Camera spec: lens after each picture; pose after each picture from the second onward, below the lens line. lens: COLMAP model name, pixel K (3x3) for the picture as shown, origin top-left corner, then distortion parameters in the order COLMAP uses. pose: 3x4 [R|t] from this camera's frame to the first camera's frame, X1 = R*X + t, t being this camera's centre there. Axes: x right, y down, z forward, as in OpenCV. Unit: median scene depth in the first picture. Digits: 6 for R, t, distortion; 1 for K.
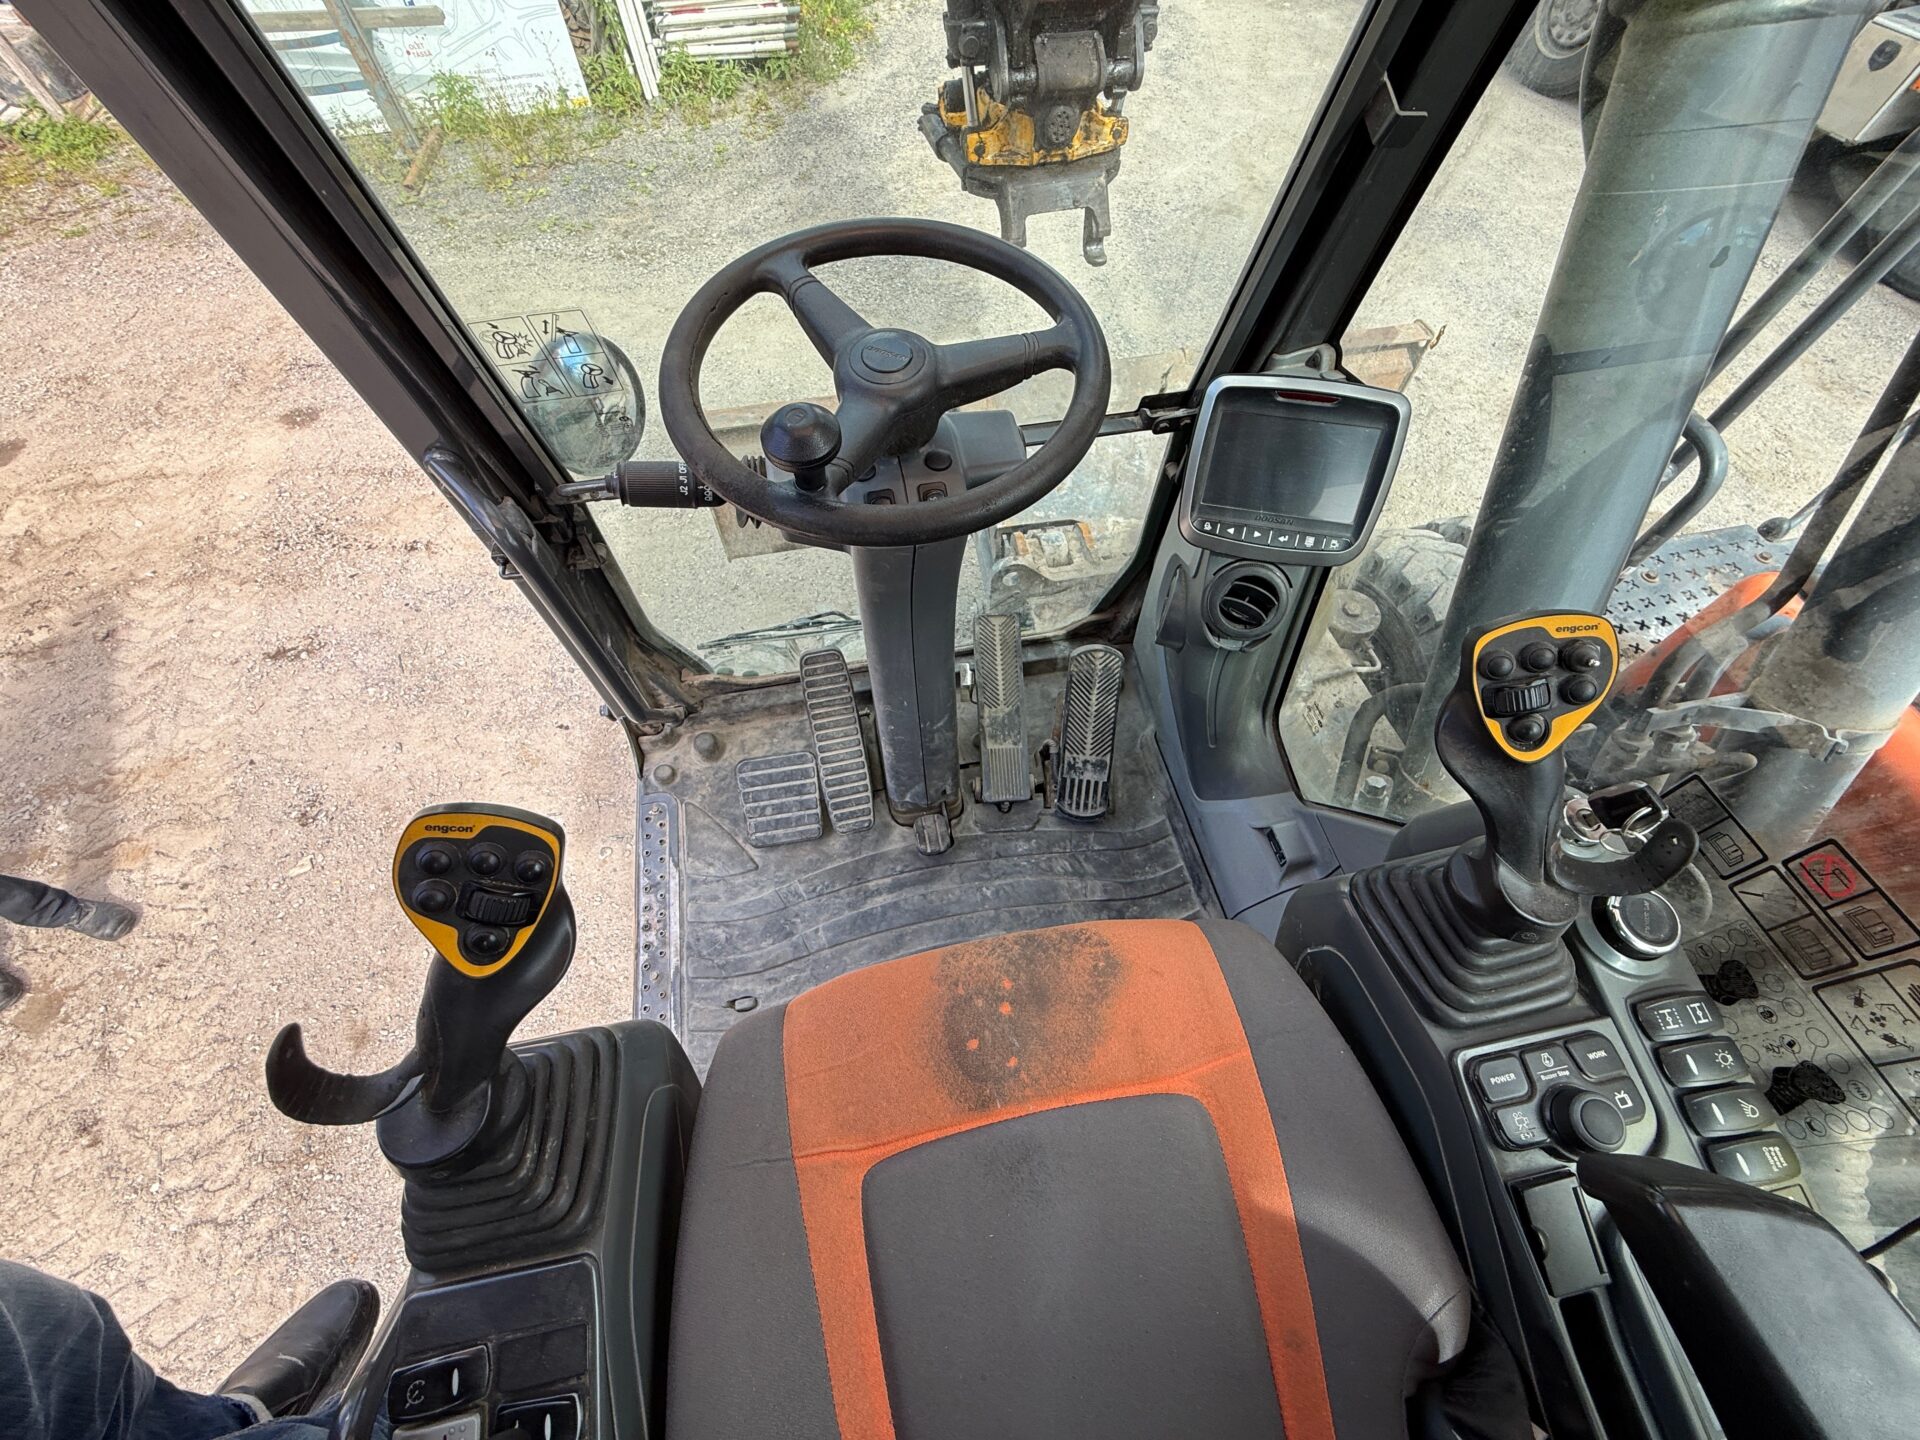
lens RADIAL K [[769.0, 0, 959.9], [0, 769.0, 715.6], [0, 0, 1]] dist [-0.001095, 0.000248]
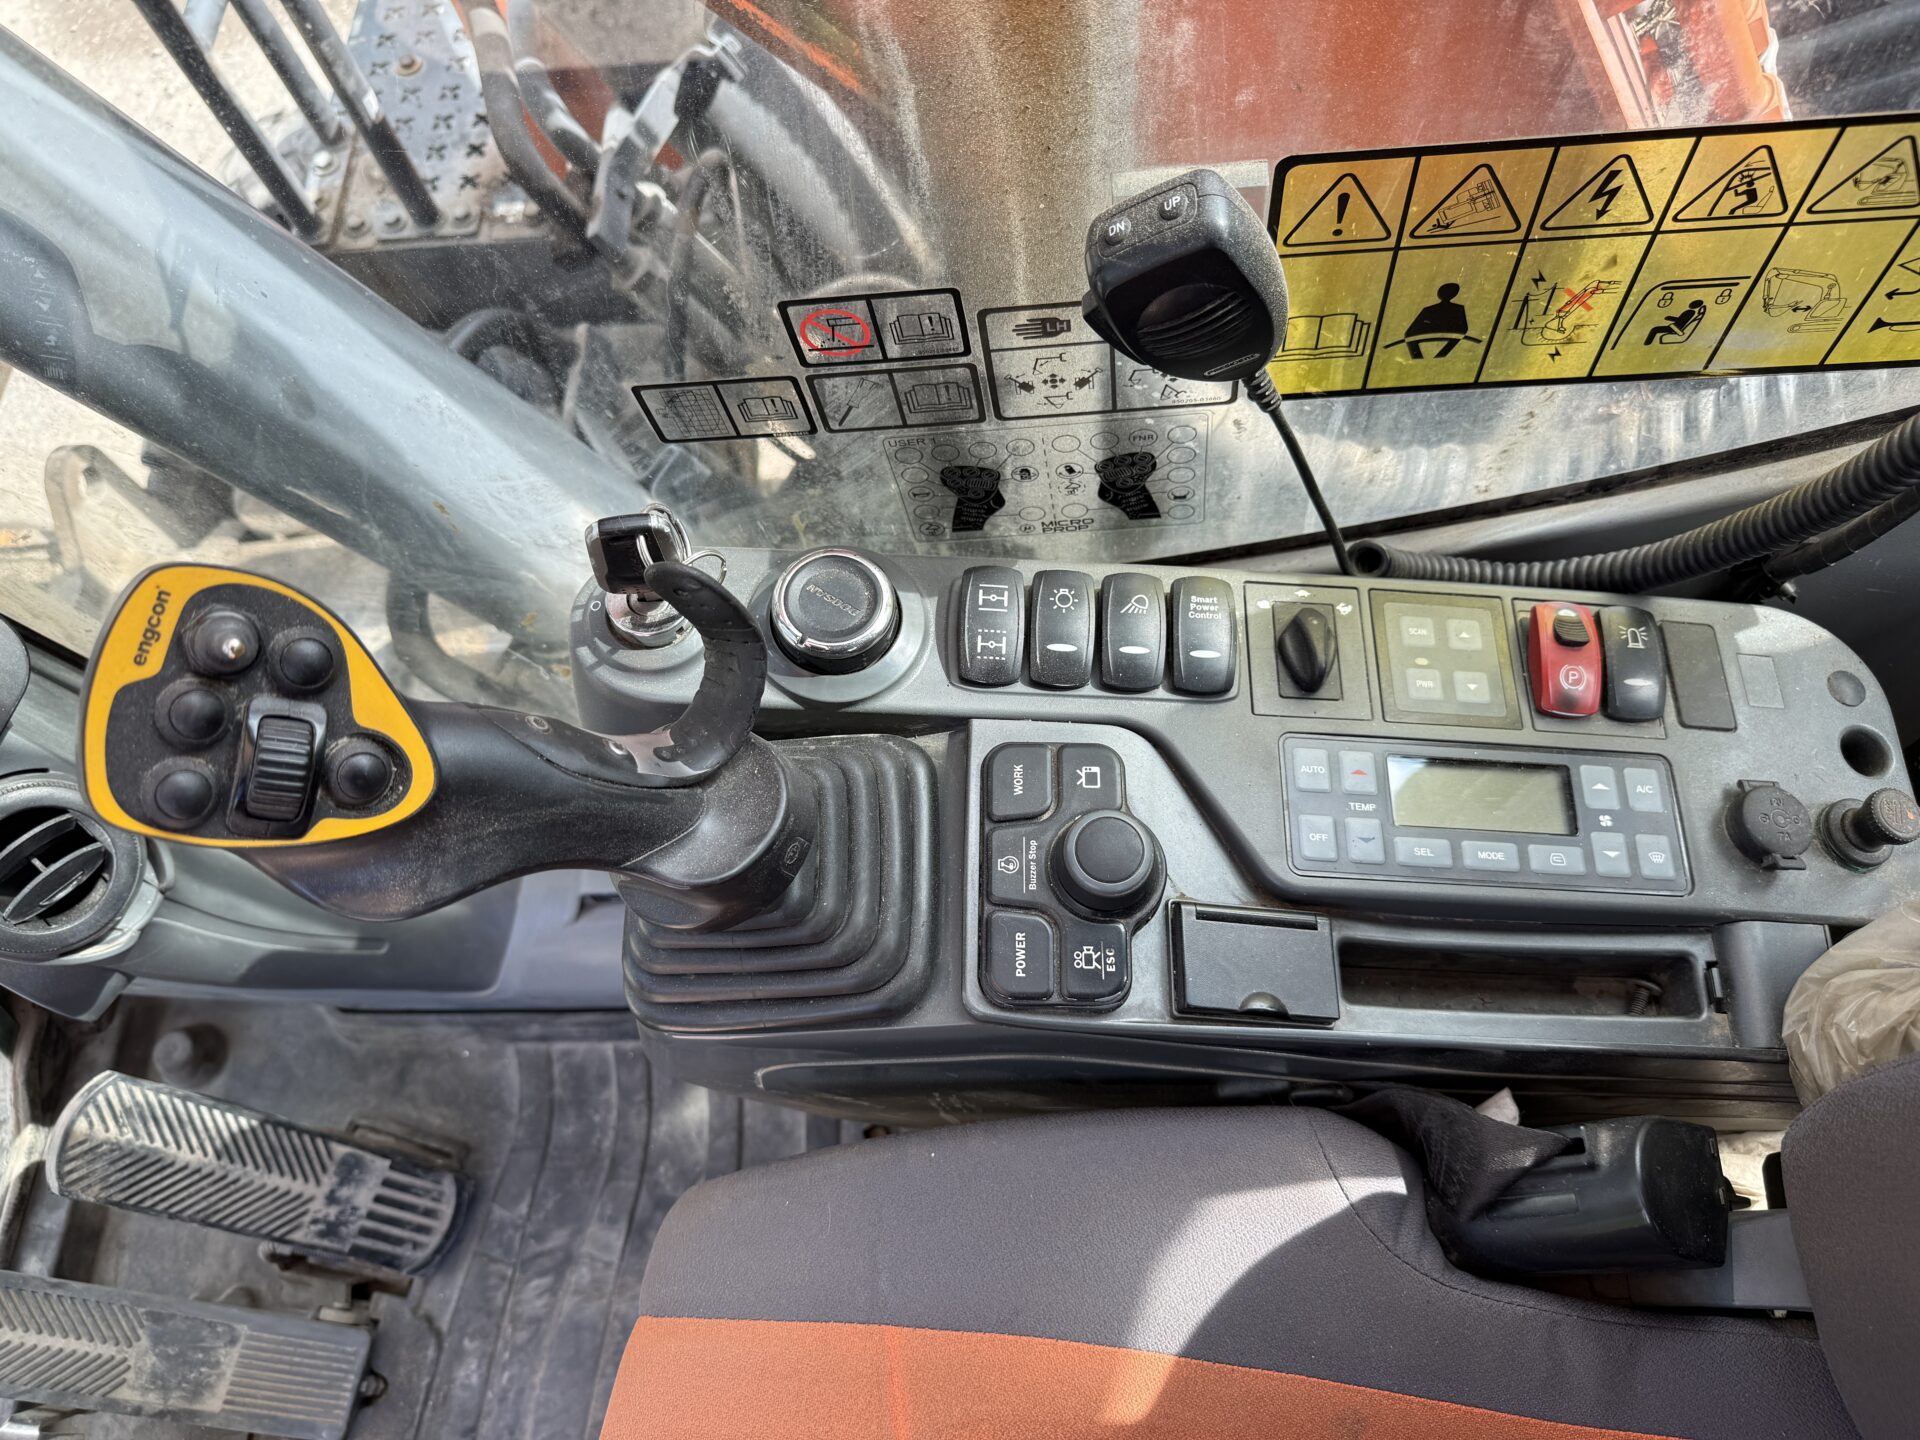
lens RADIAL K [[1361.4, 0, 960.7], [0, 1361.4, 720.0], [0, 0, 1]] dist [0.033574, -0.040729]
pose [[0.215272, -0.904807, 0.367399, 0.285533], [0.877235, 0.344478, 0.334357, 0.025061], [-0.429089, 0.250317, 0.867885, 0.066111]]
